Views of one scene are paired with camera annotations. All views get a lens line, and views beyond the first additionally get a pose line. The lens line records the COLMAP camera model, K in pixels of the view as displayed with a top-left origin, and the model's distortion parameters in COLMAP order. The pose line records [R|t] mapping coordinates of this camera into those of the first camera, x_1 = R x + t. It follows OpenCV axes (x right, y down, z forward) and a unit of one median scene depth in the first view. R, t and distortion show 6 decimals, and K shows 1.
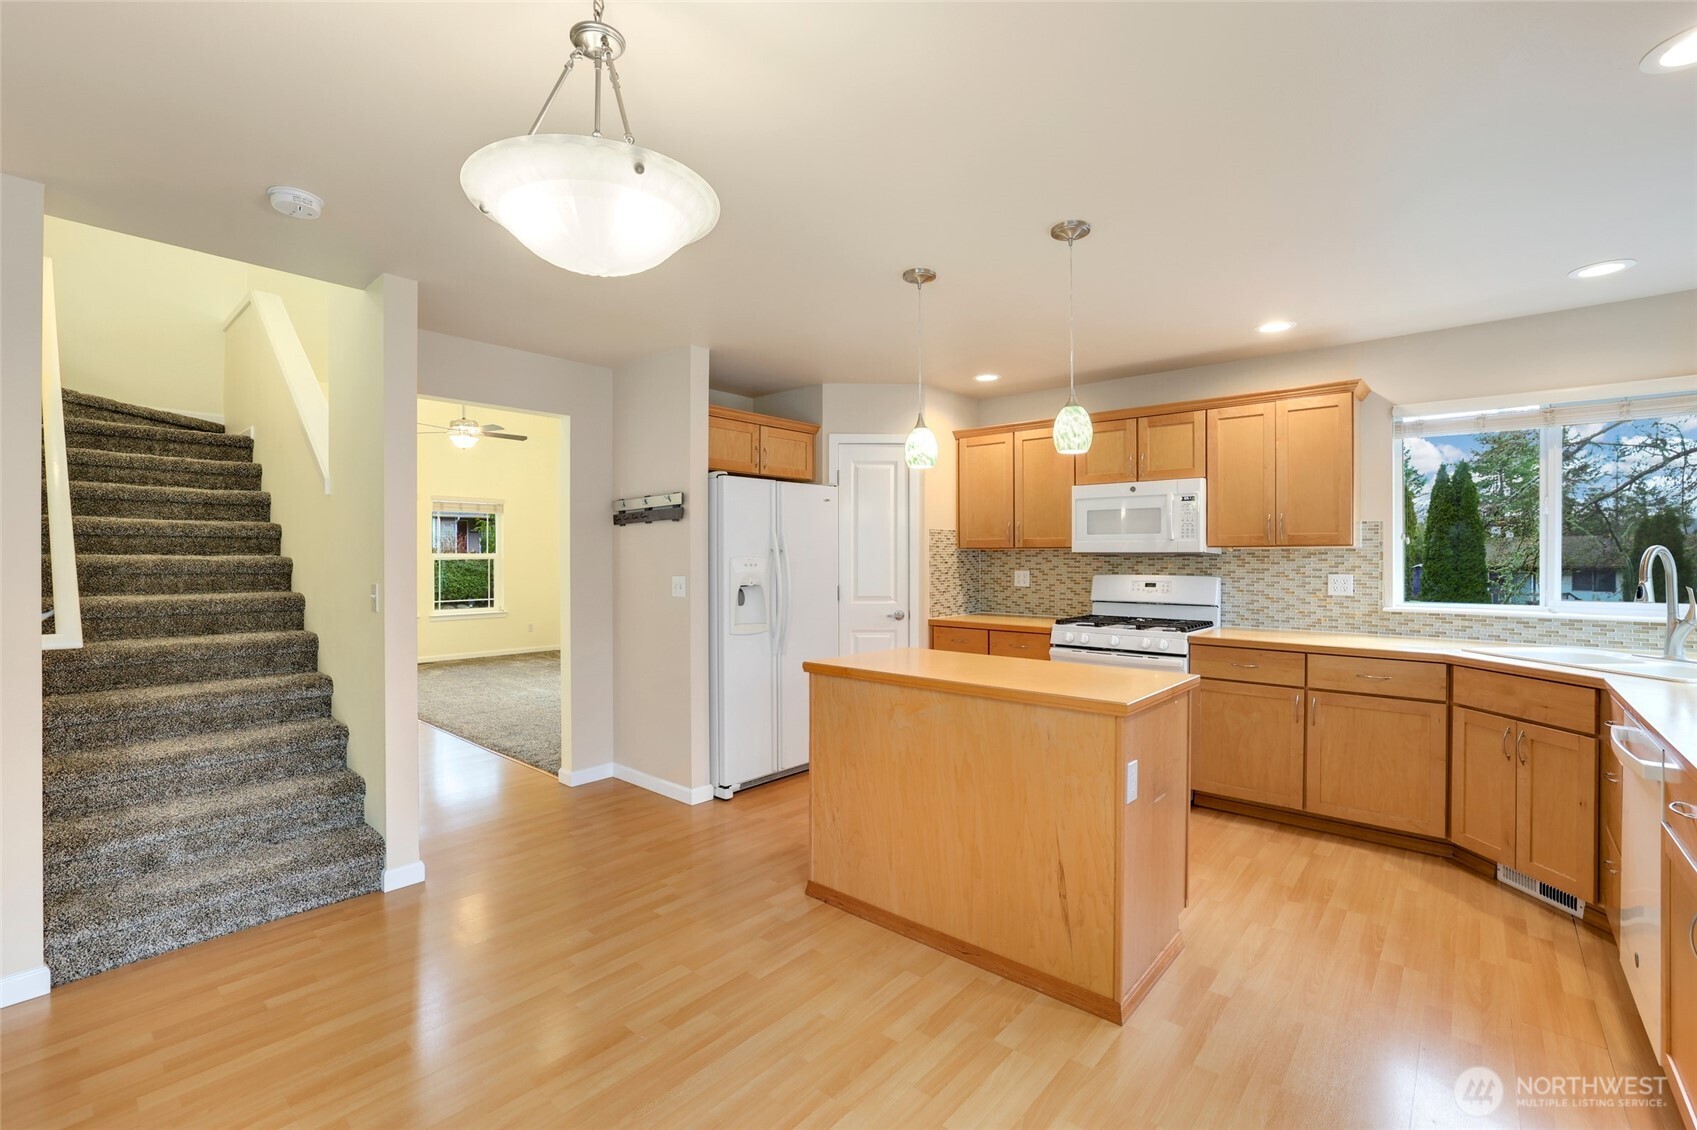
lens RADIAL K [[742.2, 0, 847.4], [0, 742.2, 564.9], [0, 0, 1]] dist [-0.013227, 0.005842]
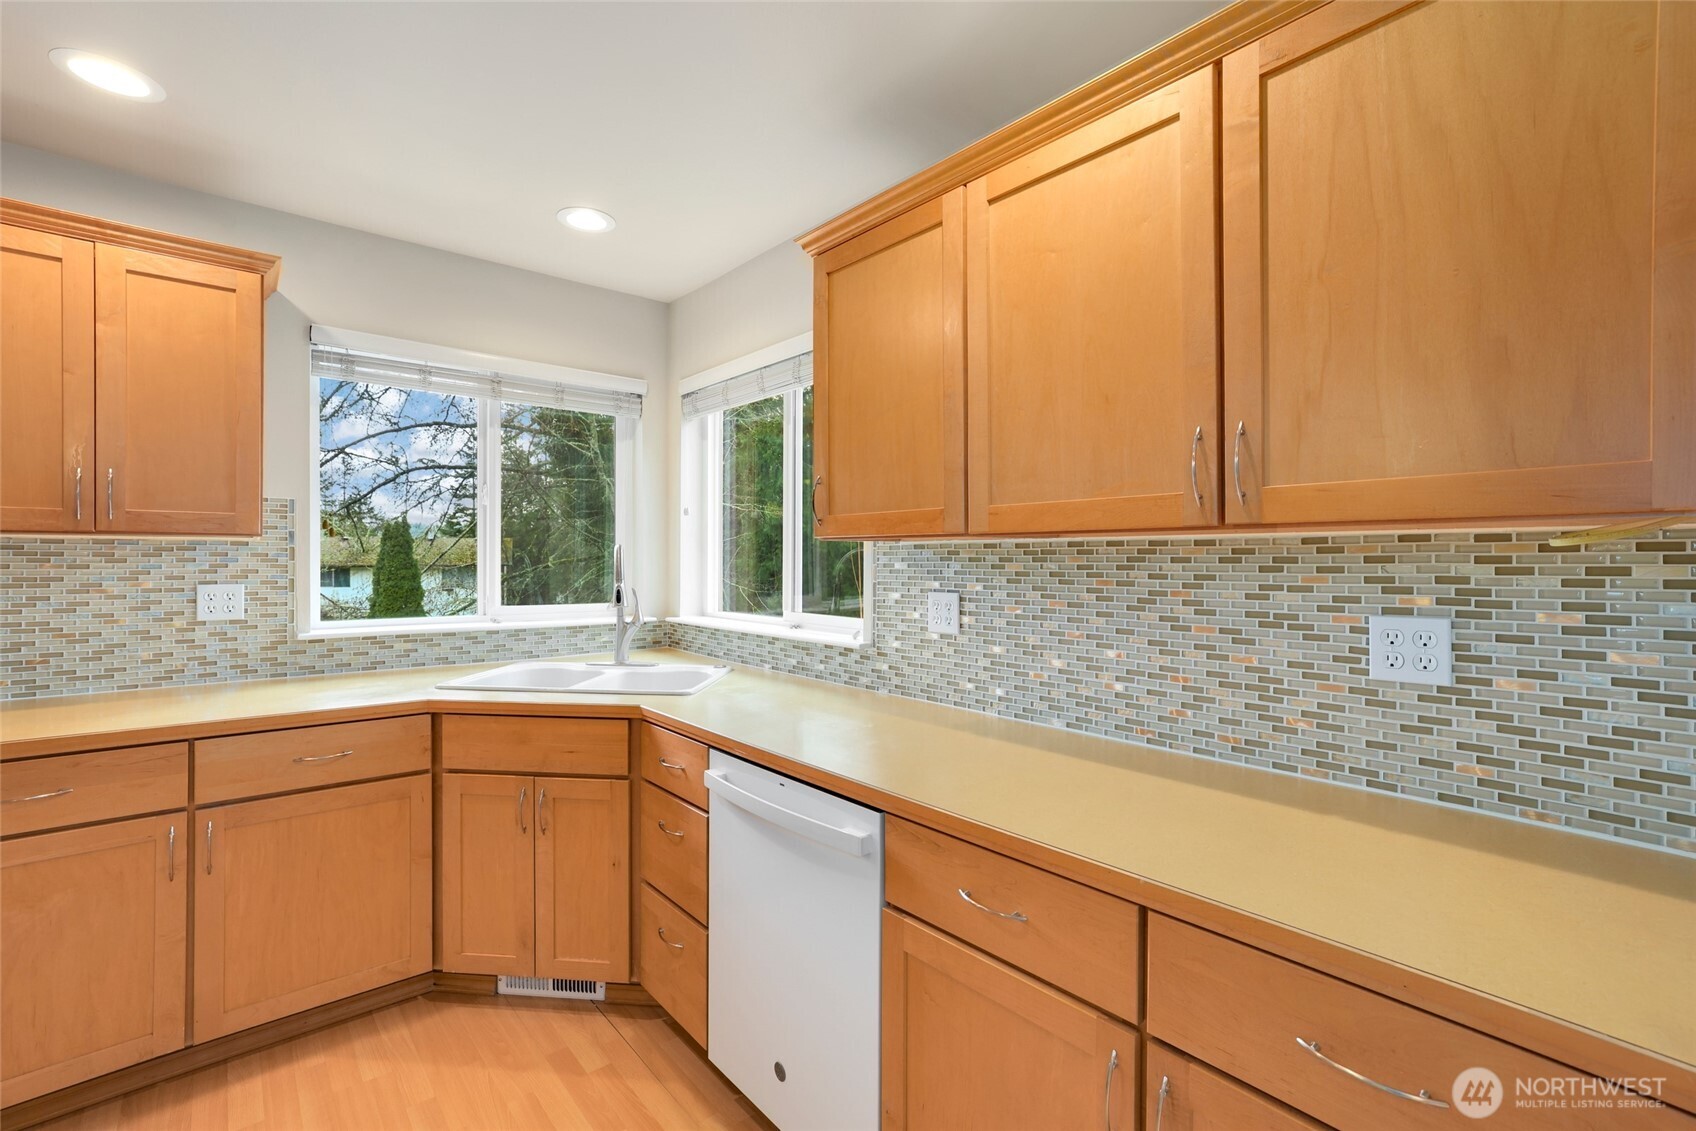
lens RADIAL K [[741.8, 0, 857.4], [0, 741.8, 561.5], [0, 0, 1]] dist [-0.013227, 0.005842]
pose [[0.143625, -0.002762, 0.989628, 0.188455], [0.005858, 0.999981, 0.001941, -0.004551], [-0.989615, 0.005518, 0.143638, 0.492528]]
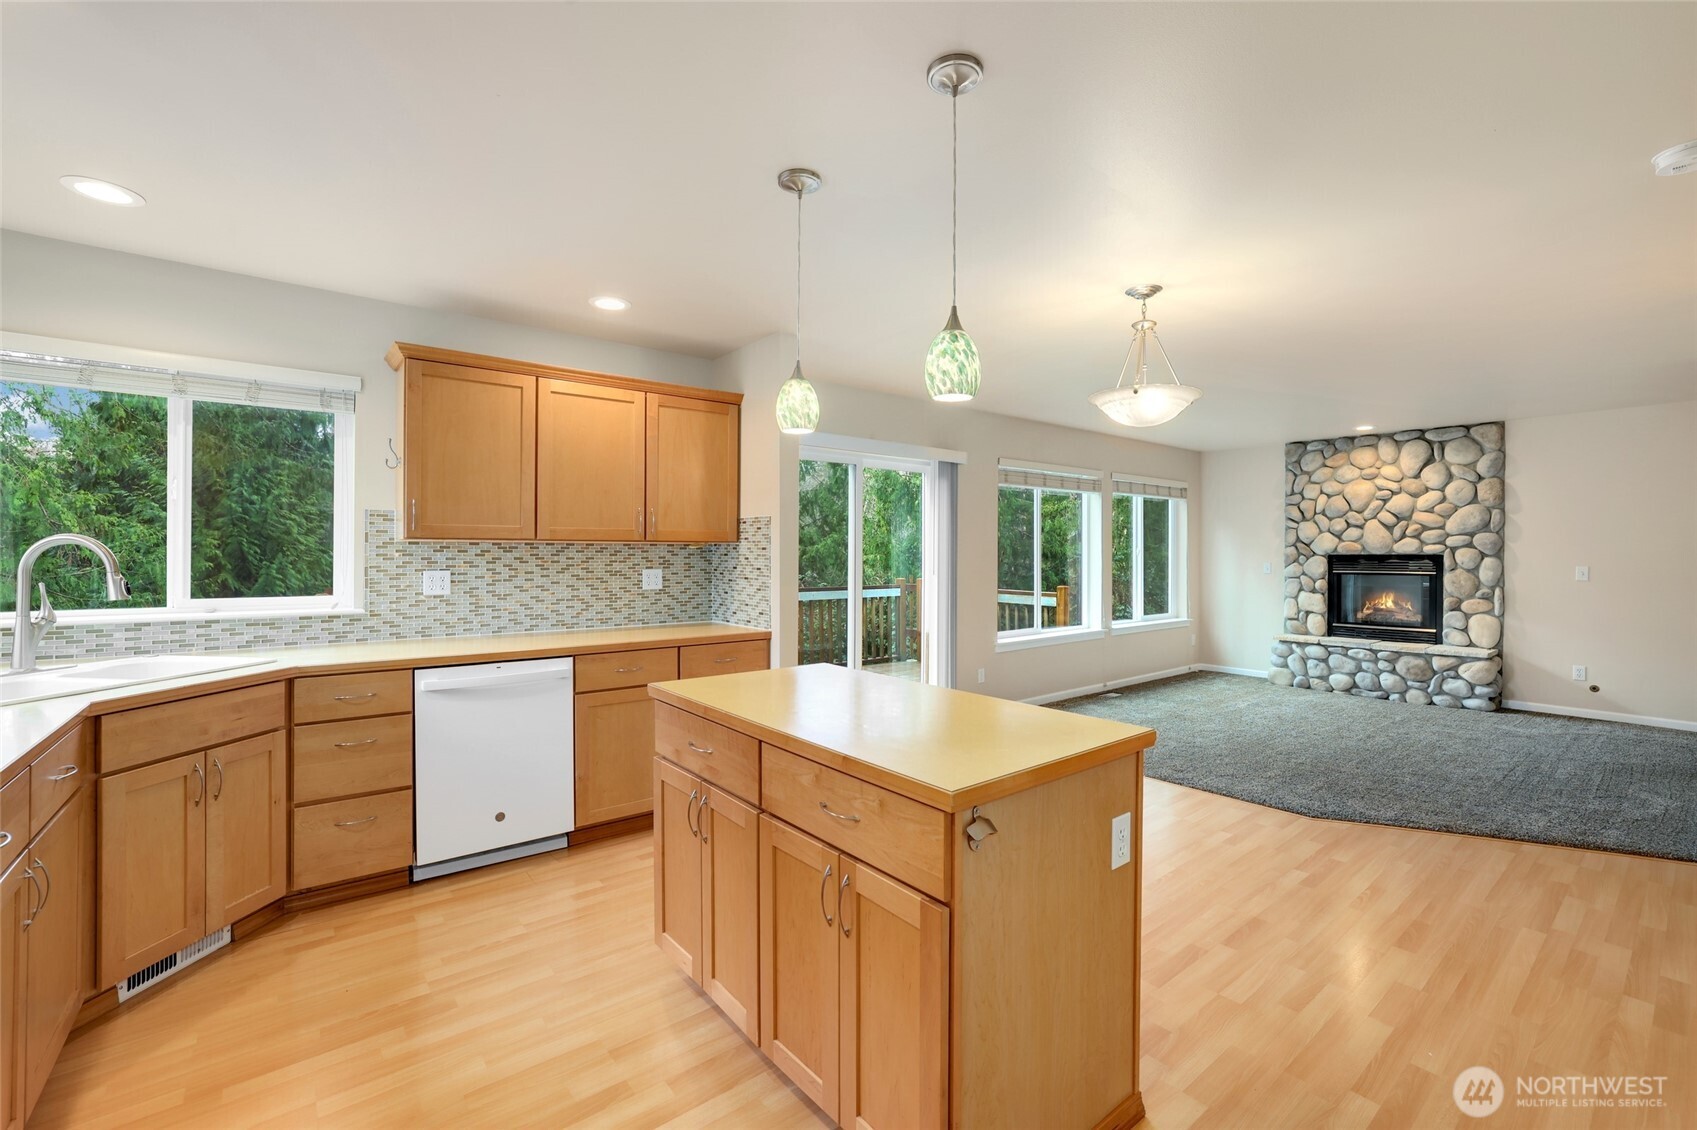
lens RADIAL K [[742.2, 0, 838.3], [0, 742.2, 561.1], [0, 0, 1]] dist [-0.013227, 0.005842]
pose [[-0.982336, -0.008994, 0.186911, 0.067643], [-0.004987, 0.999748, 0.021897, -0.015747], [-0.187061, 0.020578, -0.982133, 1.437124]]
